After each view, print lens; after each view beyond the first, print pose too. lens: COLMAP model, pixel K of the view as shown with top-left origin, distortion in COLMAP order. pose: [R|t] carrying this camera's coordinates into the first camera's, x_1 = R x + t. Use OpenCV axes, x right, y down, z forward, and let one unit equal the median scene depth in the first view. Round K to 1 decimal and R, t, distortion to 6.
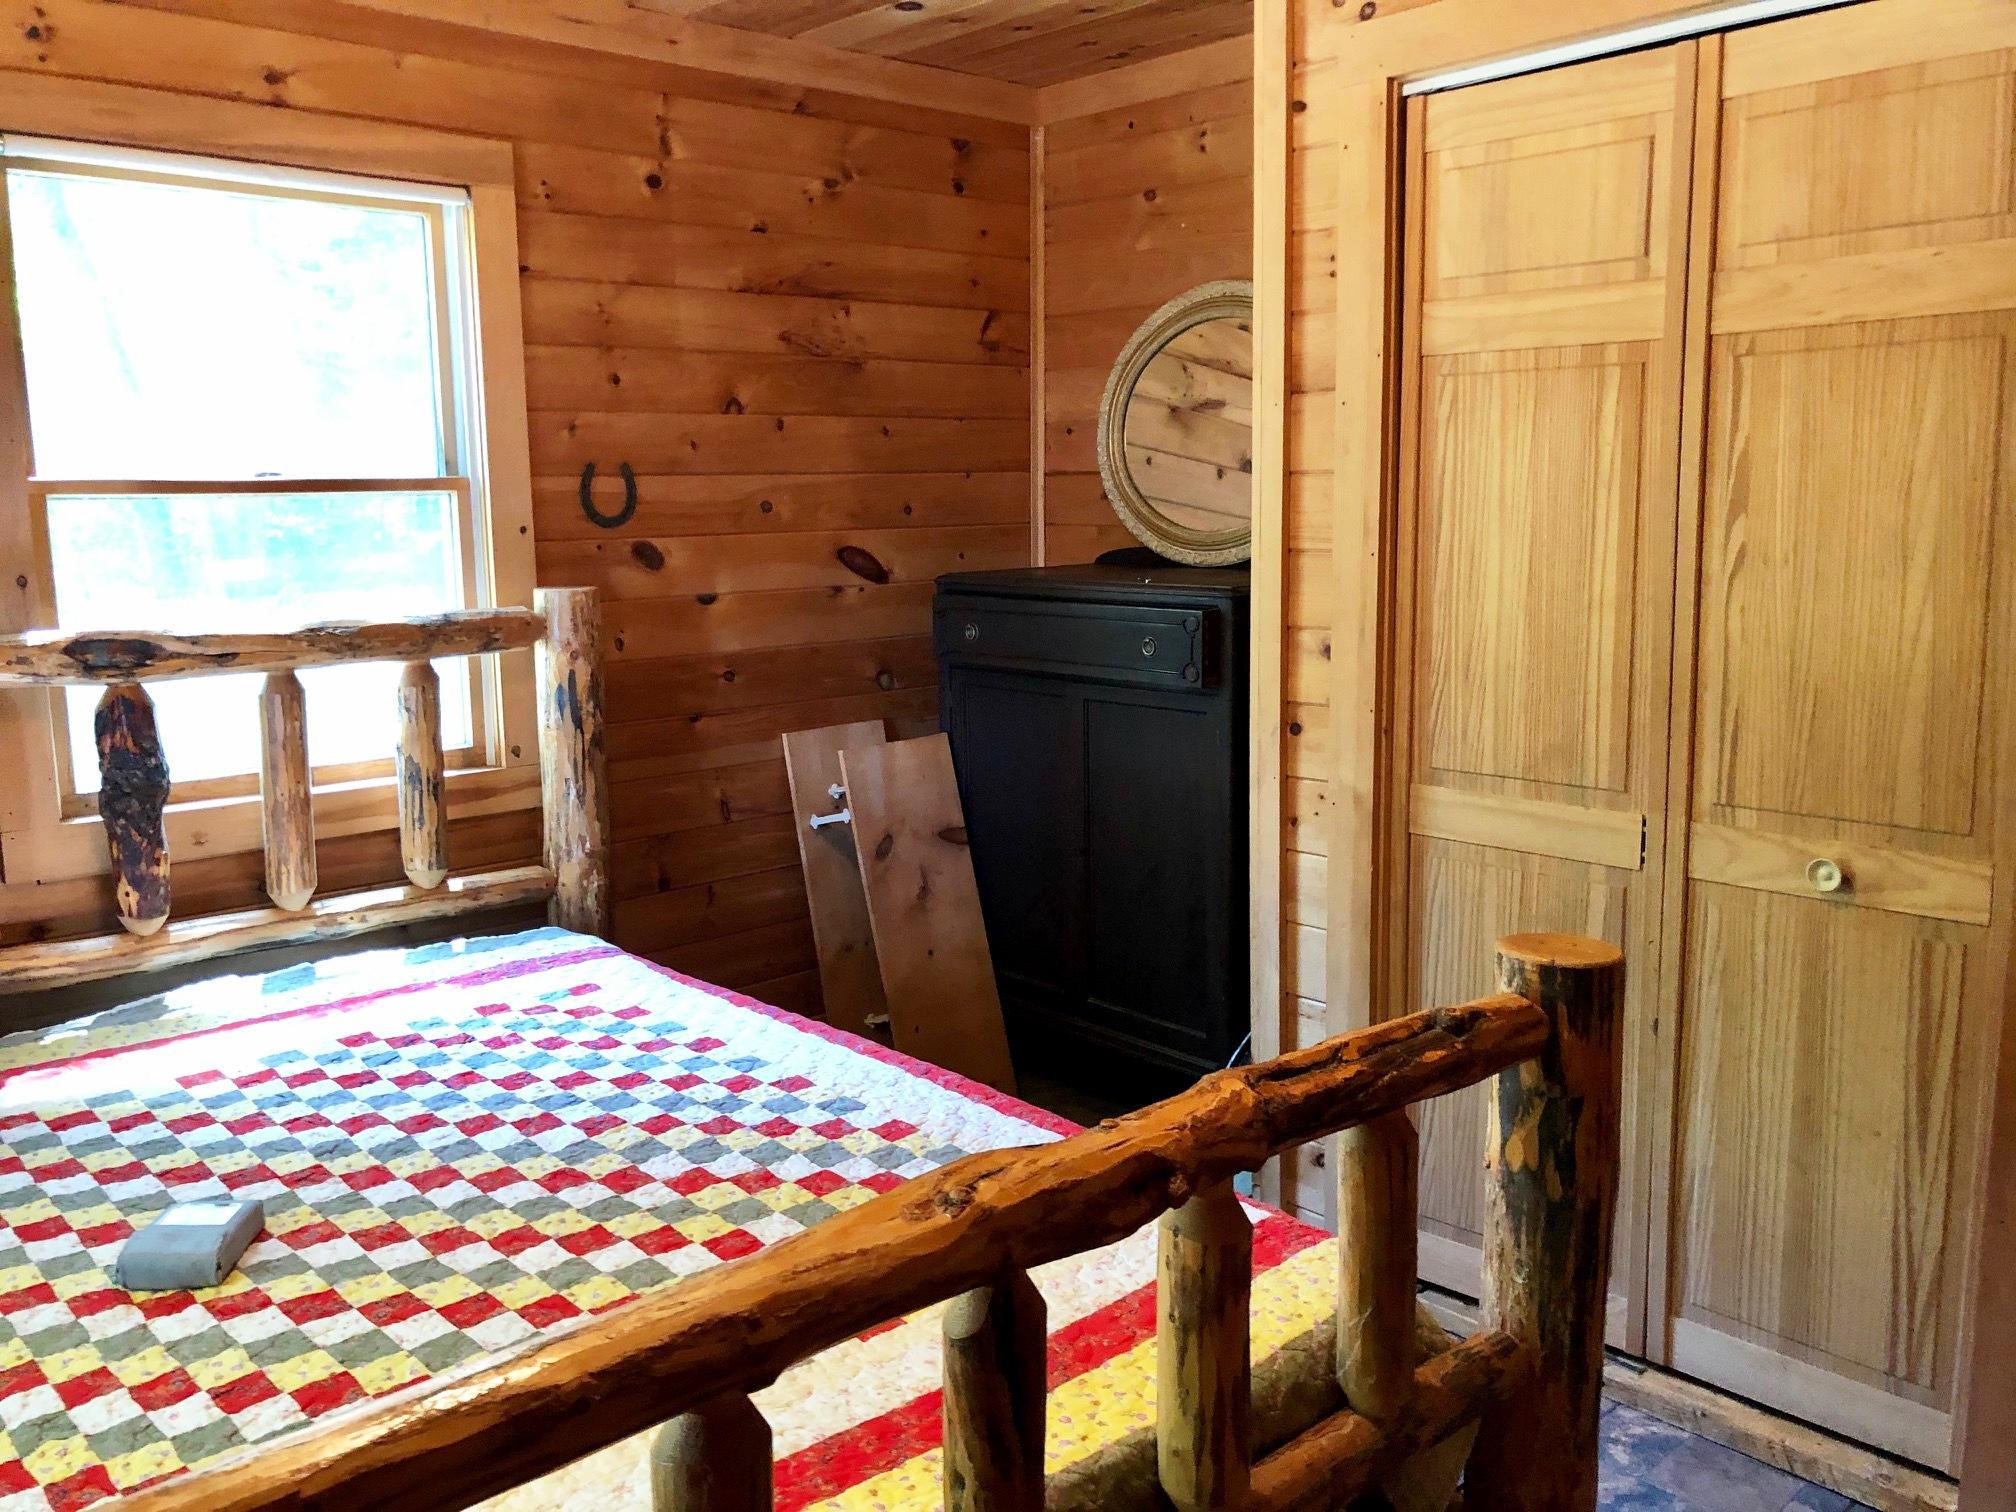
lens RADIAL K [[1654.0, 0, 971.1], [0, 1654.0, 757.4], [0, 0, 1]] dist [0.012868, 0.014004]
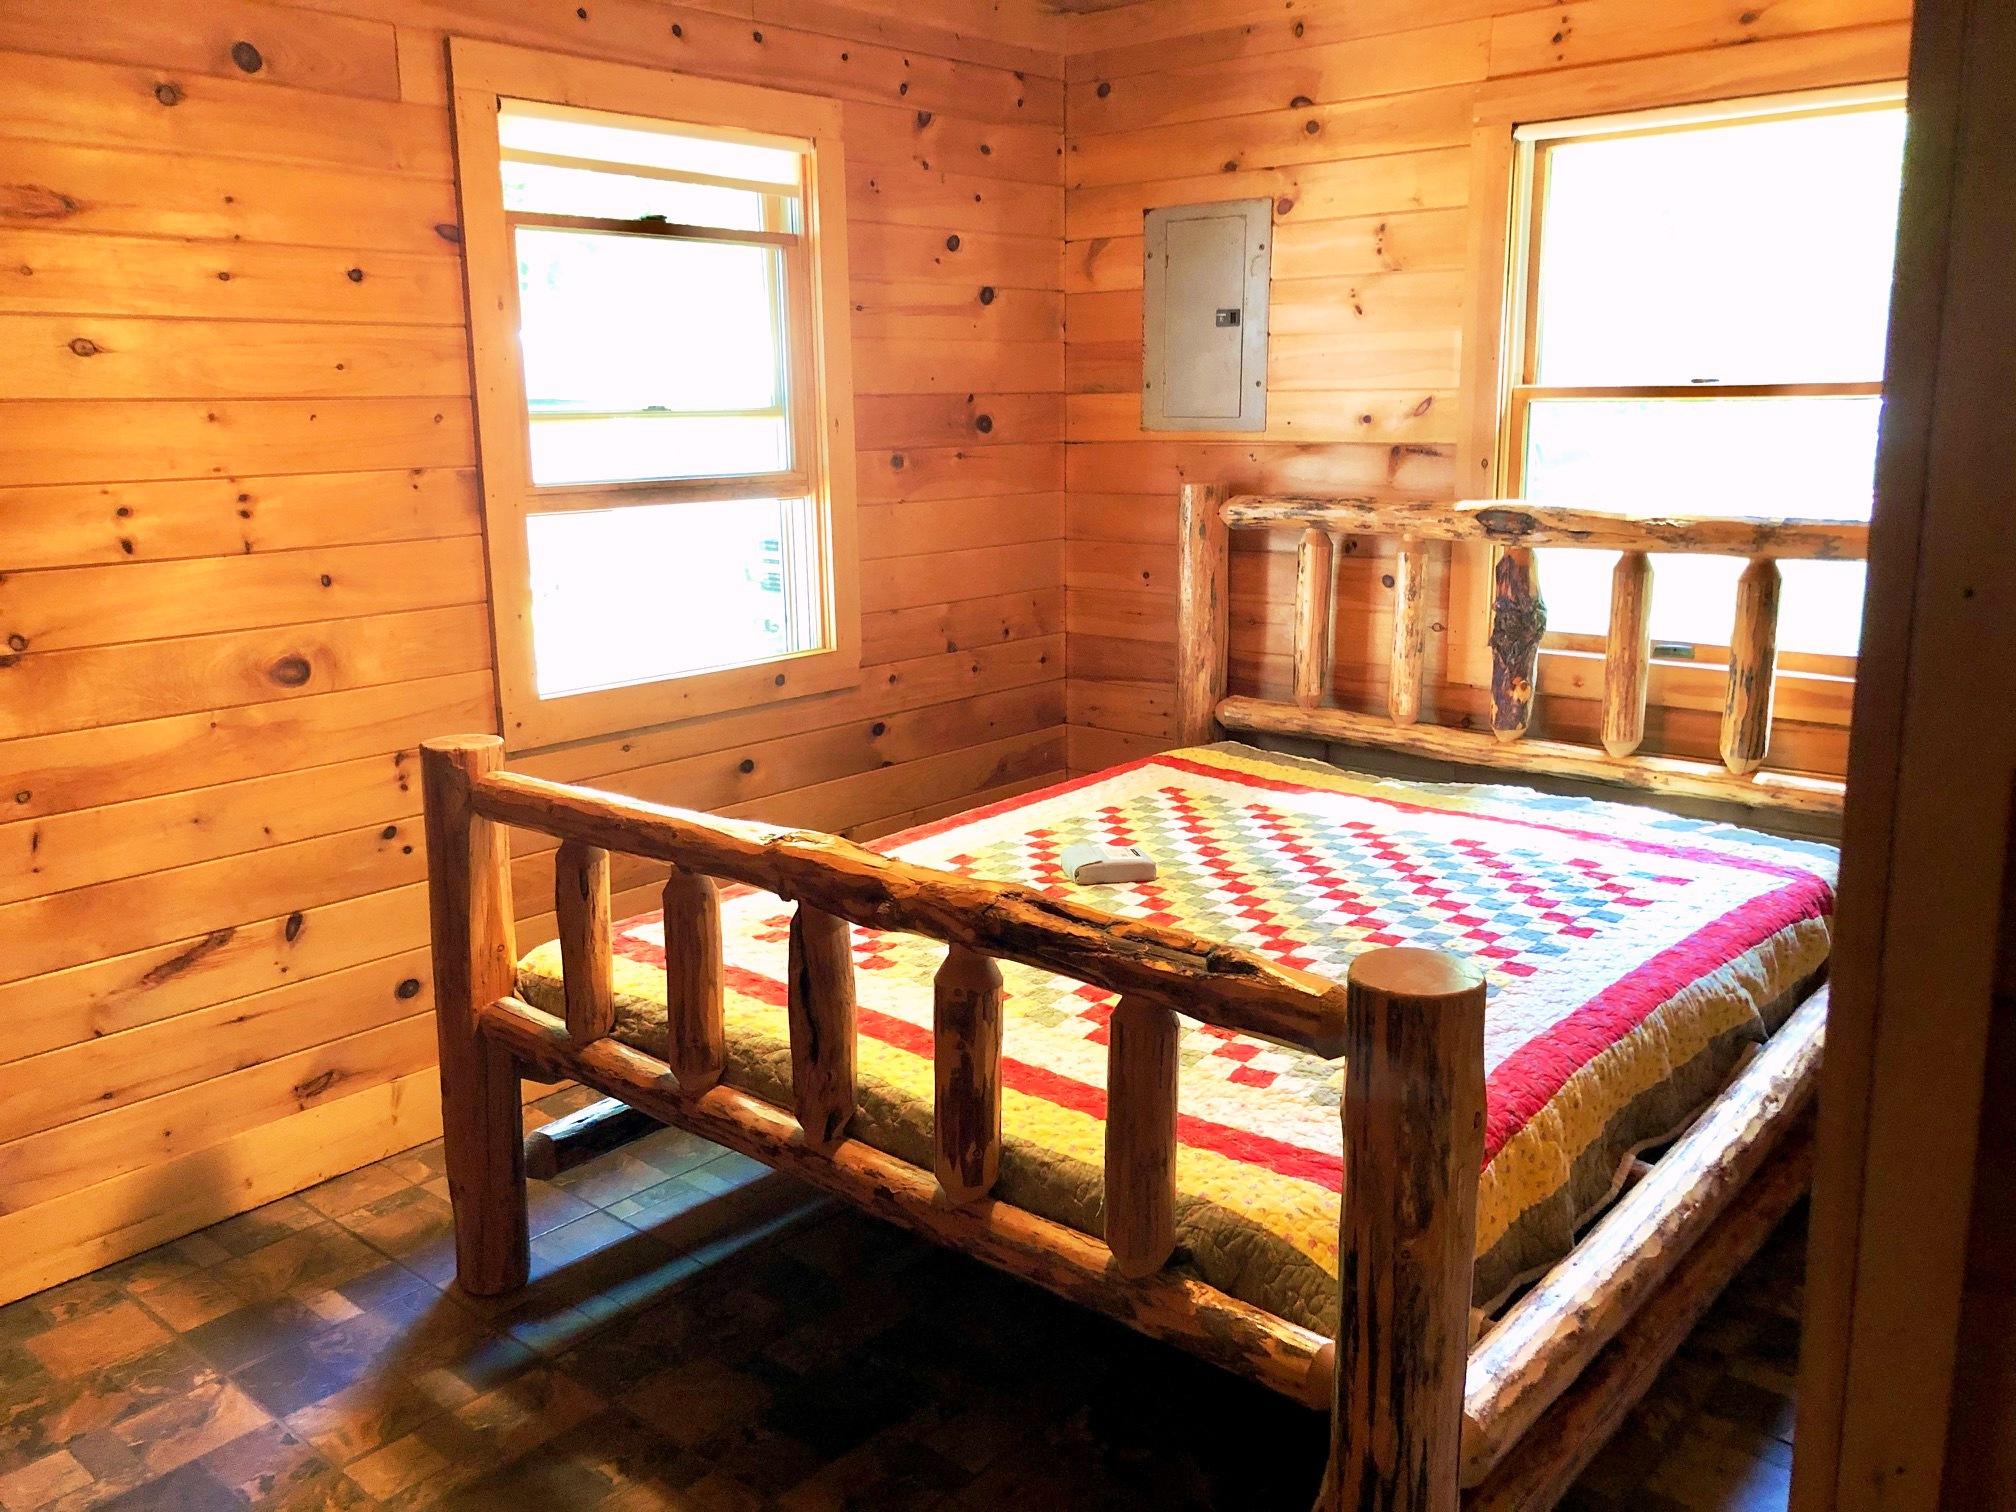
lens RADIAL K [[1654.0, 0, 971.1], [0, 1654.0, 757.4], [0, 0, 1]] dist [0.012868, 0.014004]
pose [[0.128071, 0.224097, -0.966115, 0.737008], [-0.149615, 0.967354, 0.204551, -0.087530], [0.980415, 0.118348, 0.157419, 0.405290]]
